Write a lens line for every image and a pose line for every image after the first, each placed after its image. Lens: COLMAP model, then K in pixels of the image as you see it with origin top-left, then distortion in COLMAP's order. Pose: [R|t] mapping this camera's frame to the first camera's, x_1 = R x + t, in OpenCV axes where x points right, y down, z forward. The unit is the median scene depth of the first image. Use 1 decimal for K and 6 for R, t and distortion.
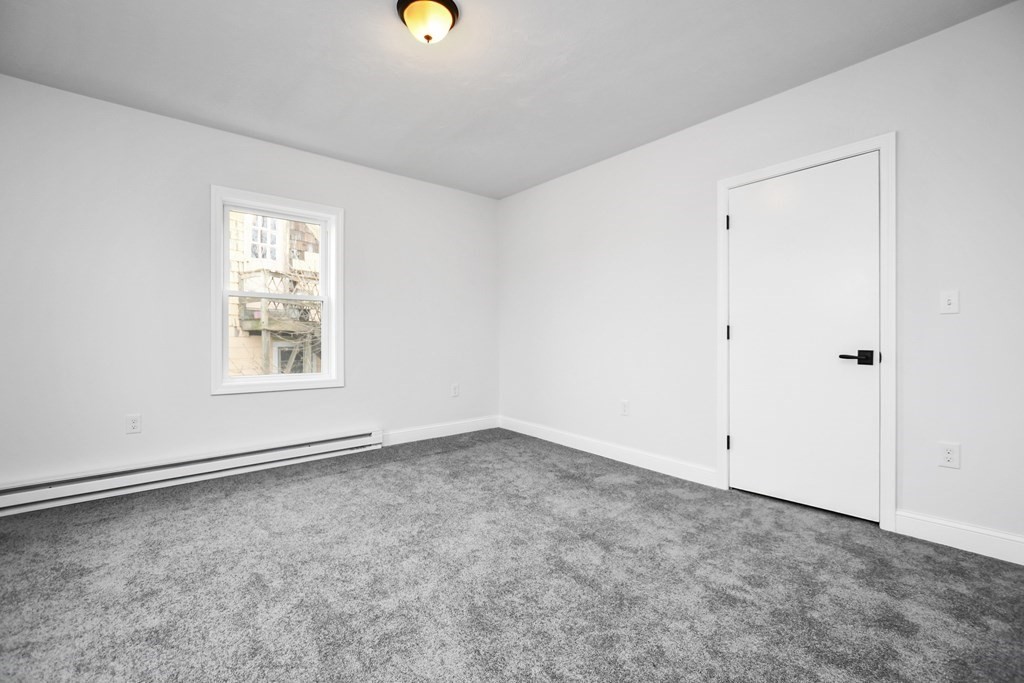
lens RADIAL K [[451.8, 0, 509.2], [0, 451.8, 343.9], [0, 0, 1]] dist [-0.016062, 0.006965]
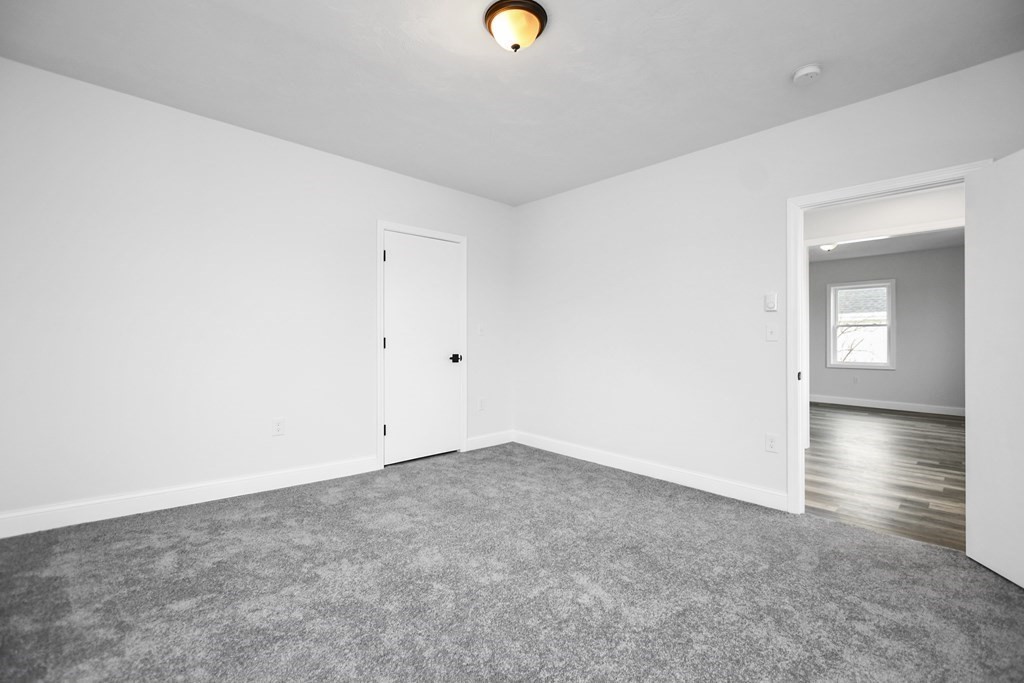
lens RADIAL K [[451.8, 0, 509.2], [0, 451.8, 343.9], [0, 0, 1]] dist [-0.016062, 0.006965]
pose [[-0.070539, 0.000743, 0.997509, -0.963572], [-0.008813, 0.999960, -0.001368, -0.024767], [-0.997470, -0.008887, -0.070529, 0.909505]]
